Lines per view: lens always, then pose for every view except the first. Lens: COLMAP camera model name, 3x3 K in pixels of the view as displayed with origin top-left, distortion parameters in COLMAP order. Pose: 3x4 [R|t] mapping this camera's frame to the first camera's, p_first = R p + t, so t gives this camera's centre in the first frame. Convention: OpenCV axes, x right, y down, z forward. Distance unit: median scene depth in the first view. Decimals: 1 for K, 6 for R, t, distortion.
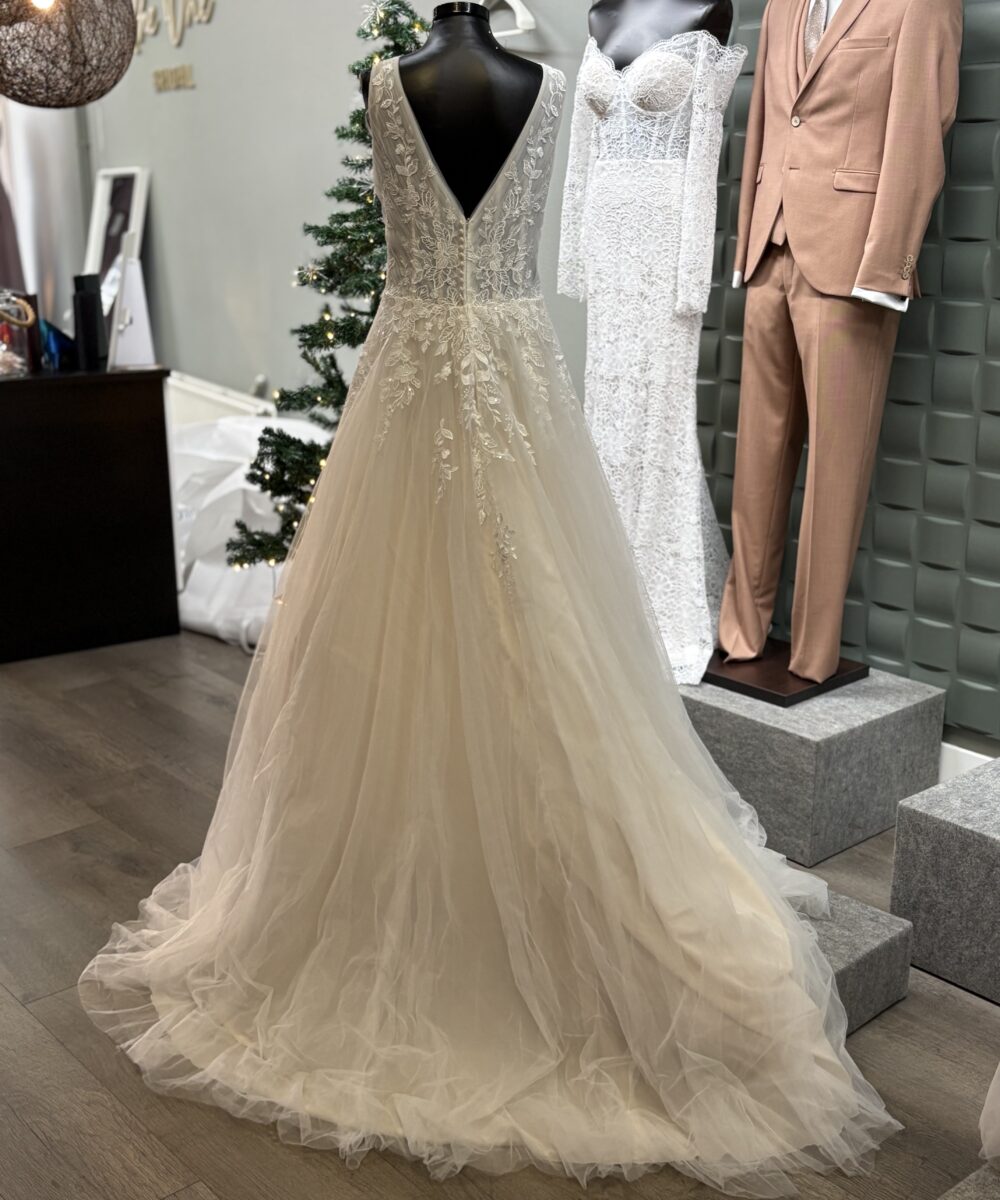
lens RADIAL K [[1509.8, 0, 500.0], [0, 1509.8, 600.0], [0, 0, 1]] dist [0.244772, -0.901170]
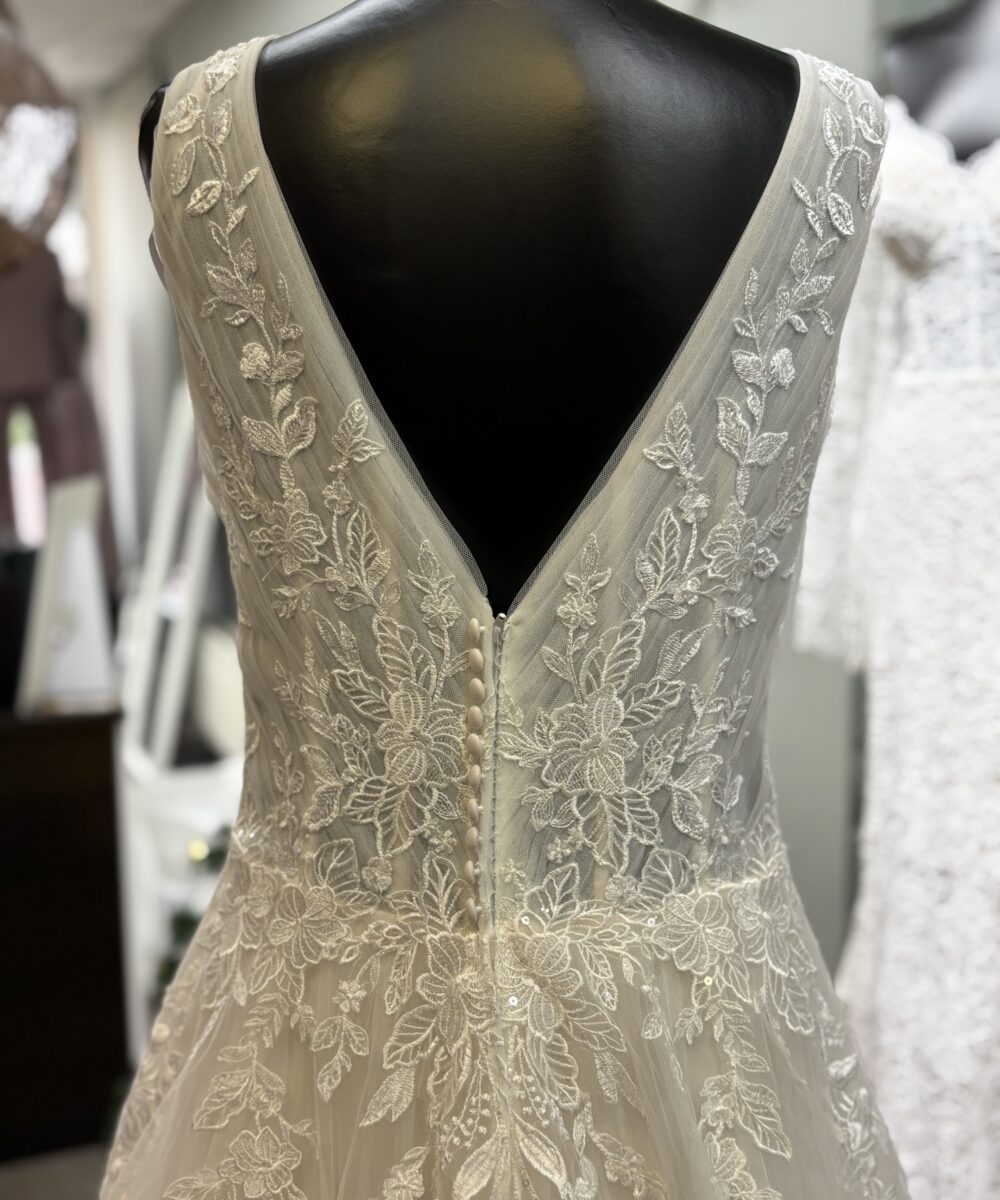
lens RADIAL K [[1509.8, 0, 500.0], [0, 1509.8, 600.0], [0, 0, 1]] dist [0.244772, -0.901170]
pose [[0.990778, 0.015532, -0.134603, 0.013819], [-0.031617, 0.992486, -0.118202, -0.218568], [0.131755, 0.121368, 0.983824, 0.734898]]
